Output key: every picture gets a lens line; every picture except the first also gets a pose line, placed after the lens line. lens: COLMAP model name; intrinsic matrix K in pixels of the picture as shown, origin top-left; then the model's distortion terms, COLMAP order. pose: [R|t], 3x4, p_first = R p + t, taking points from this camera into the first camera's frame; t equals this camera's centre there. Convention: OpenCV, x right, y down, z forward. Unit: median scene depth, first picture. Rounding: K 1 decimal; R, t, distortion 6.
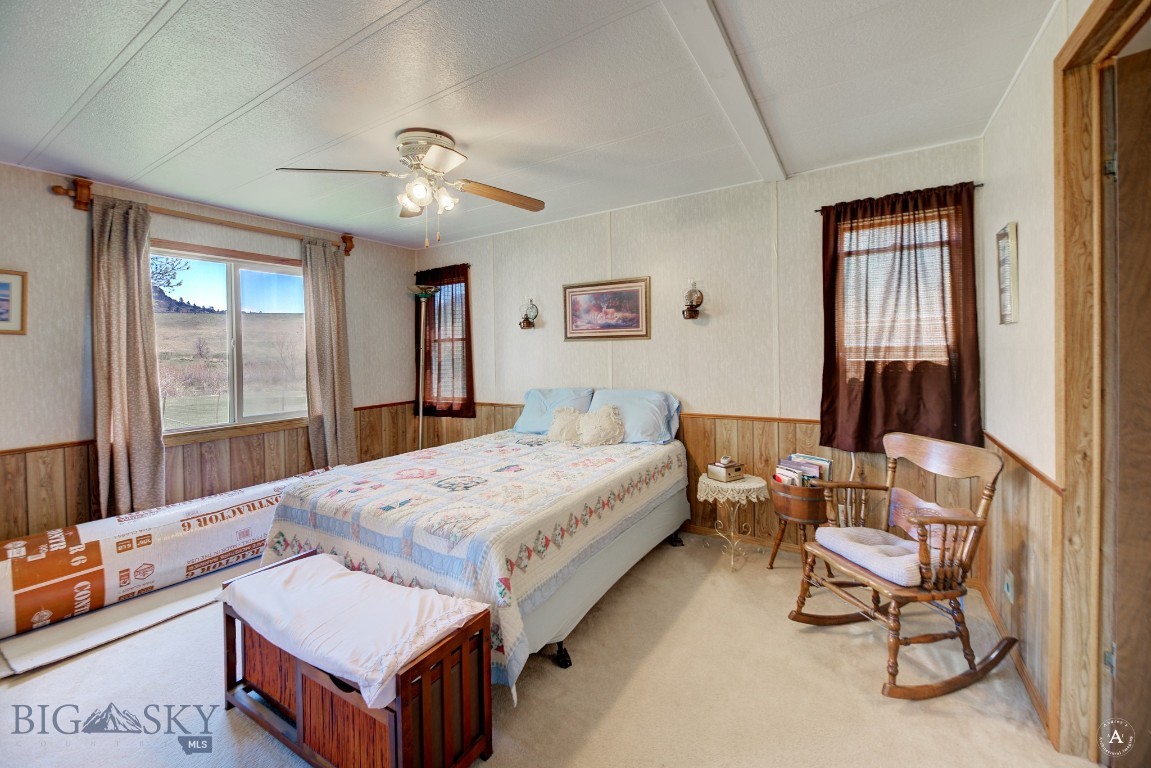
lens RADIAL K [[460.9, 0, 568.1], [0, 460.9, 360.0], [0, 0, 1]] dist [0.002909, -0.003898]
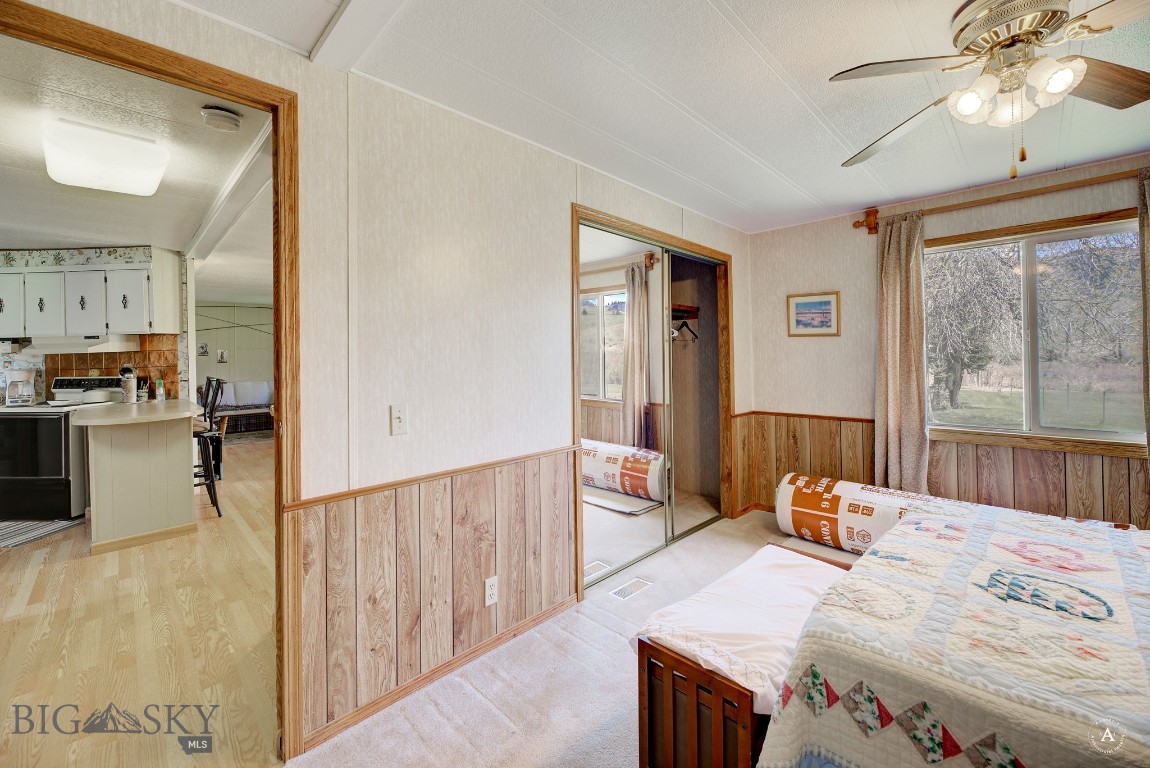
lens RADIAL K [[460.5, 0, 567.7], [0, 460.5, 360.0], [0, 0, 1]] dist [0.002909, -0.003898]
pose [[-0.220381, 0.026838, -0.975045, 0.353297], [-0.001890, 0.999608, 0.027941, -0.019153], [0.975412, 0.008001, -0.220244, 0.490008]]
